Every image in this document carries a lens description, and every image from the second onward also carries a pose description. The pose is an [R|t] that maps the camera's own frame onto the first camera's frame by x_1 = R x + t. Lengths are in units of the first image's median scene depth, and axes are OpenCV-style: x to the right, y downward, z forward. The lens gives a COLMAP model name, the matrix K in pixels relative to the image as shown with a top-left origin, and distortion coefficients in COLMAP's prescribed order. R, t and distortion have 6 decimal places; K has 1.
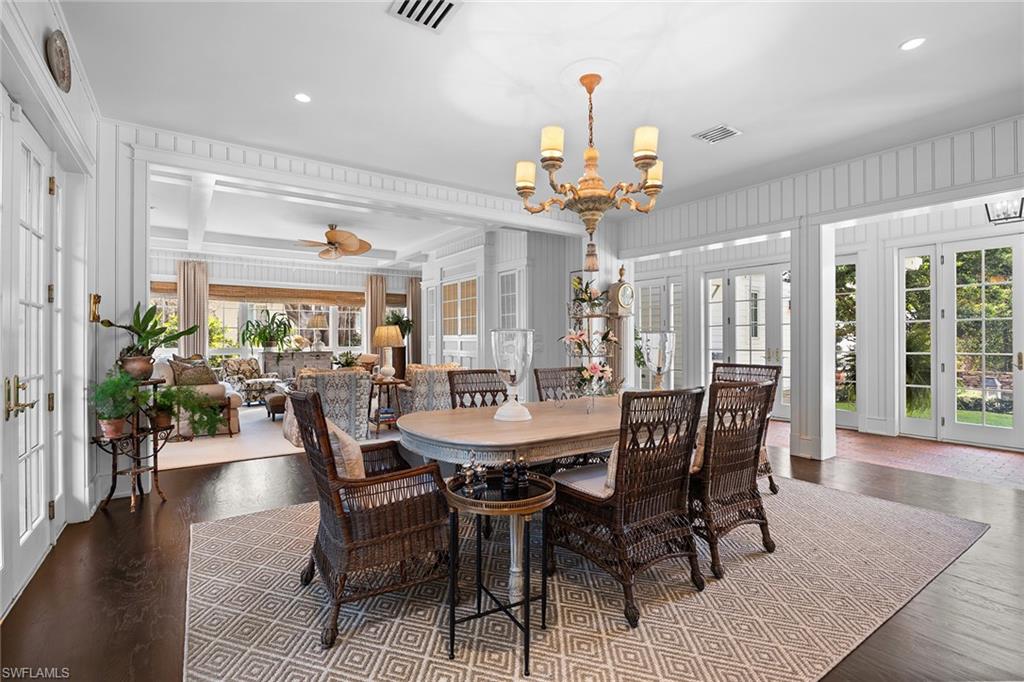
lens RADIAL K [[468.5, 0, 511.6], [0, 468.5, 340.9], [0, 0, 1]] dist [-0.002989, 0.000313]
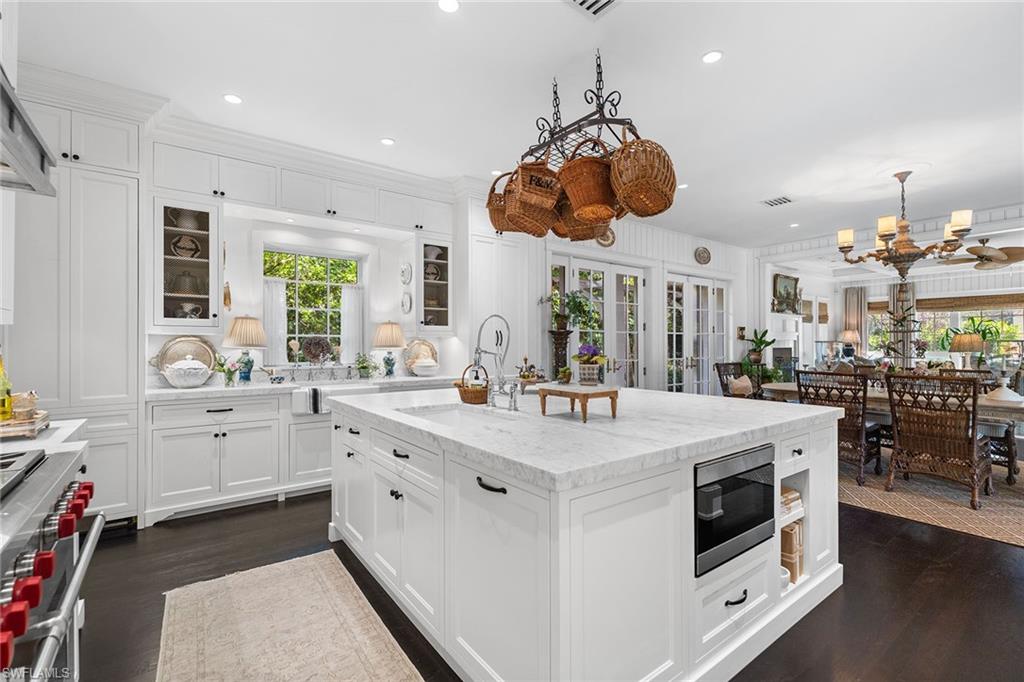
lens RADIAL K [[468.5, 0, 513.8], [0, 468.5, 341.2], [0, 0, 1]] dist [-0.002989, 0.000313]
pose [[0.034670, 0.001023, -0.999398, 0.563392], [-0.006209, 0.999980, 0.000808, -0.006791], [0.999380, 0.006177, 0.034675, -0.100682]]
